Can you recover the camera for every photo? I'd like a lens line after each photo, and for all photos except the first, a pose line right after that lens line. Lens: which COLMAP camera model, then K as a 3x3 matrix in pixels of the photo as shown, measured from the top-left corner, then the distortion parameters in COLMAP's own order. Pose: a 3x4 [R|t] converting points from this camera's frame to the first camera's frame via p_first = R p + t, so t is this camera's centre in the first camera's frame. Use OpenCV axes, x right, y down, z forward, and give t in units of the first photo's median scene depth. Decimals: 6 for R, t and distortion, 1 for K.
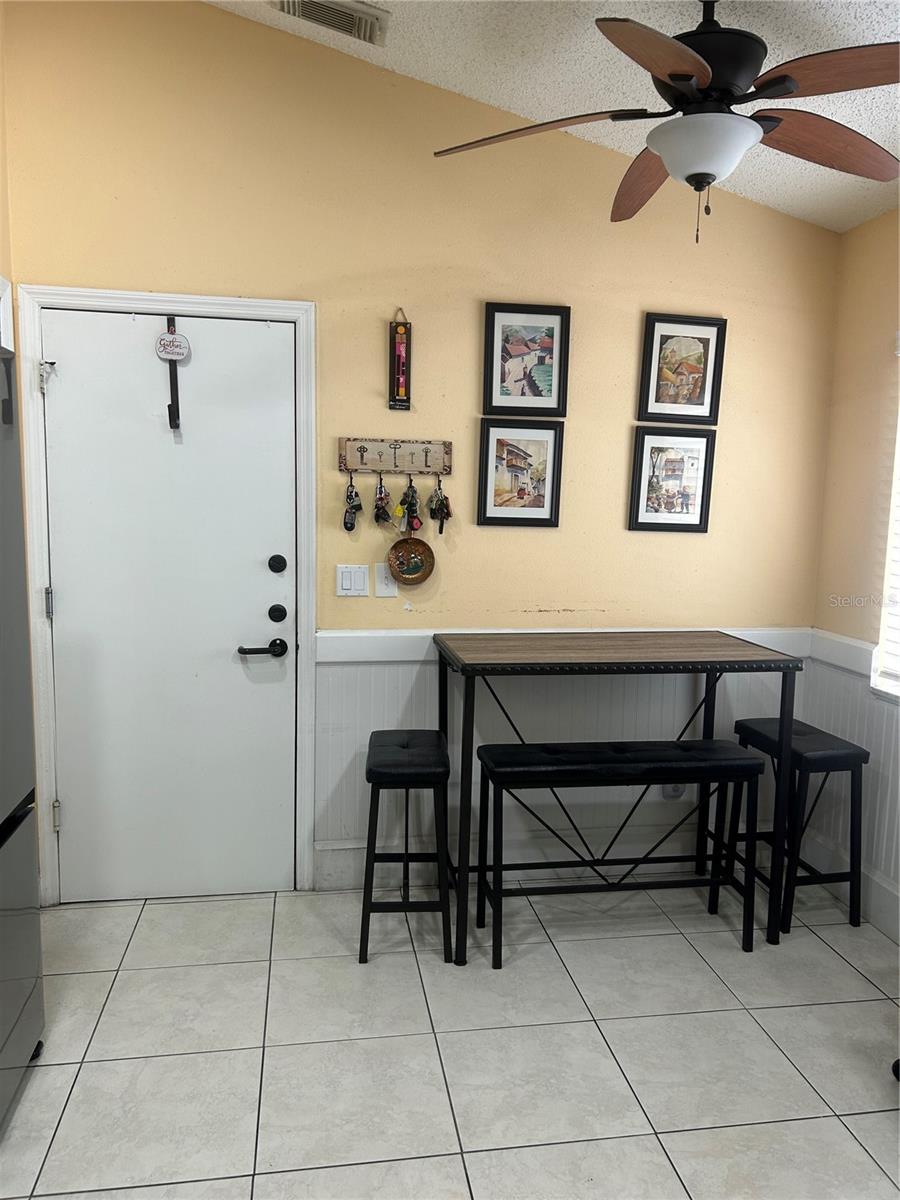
lens RADIAL K [[899.7, 0, 455.6], [0, 899.7, 613.2], [0, 0, 1]] dist [0.071166, -0.091044]
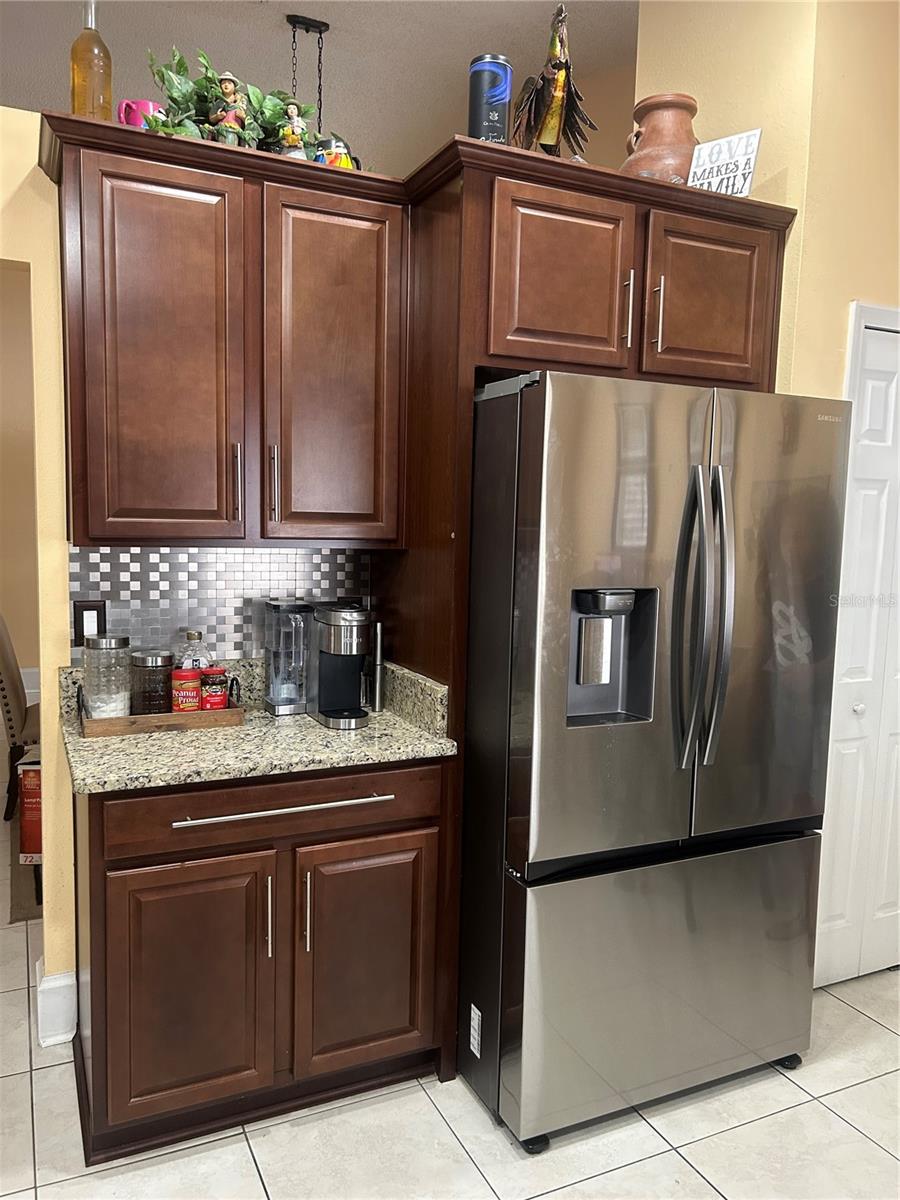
lens RADIAL K [[899.3, 0, 454.8], [0, 899.3, 605.1], [0, 0, 1]] dist [0.054170, -0.068479]
pose [[0.279968, 0.083192, -0.956398, 0.279716], [-0.142924, 0.988748, 0.044168, -0.022512], [0.949311, 0.124326, 0.288708, 0.196411]]
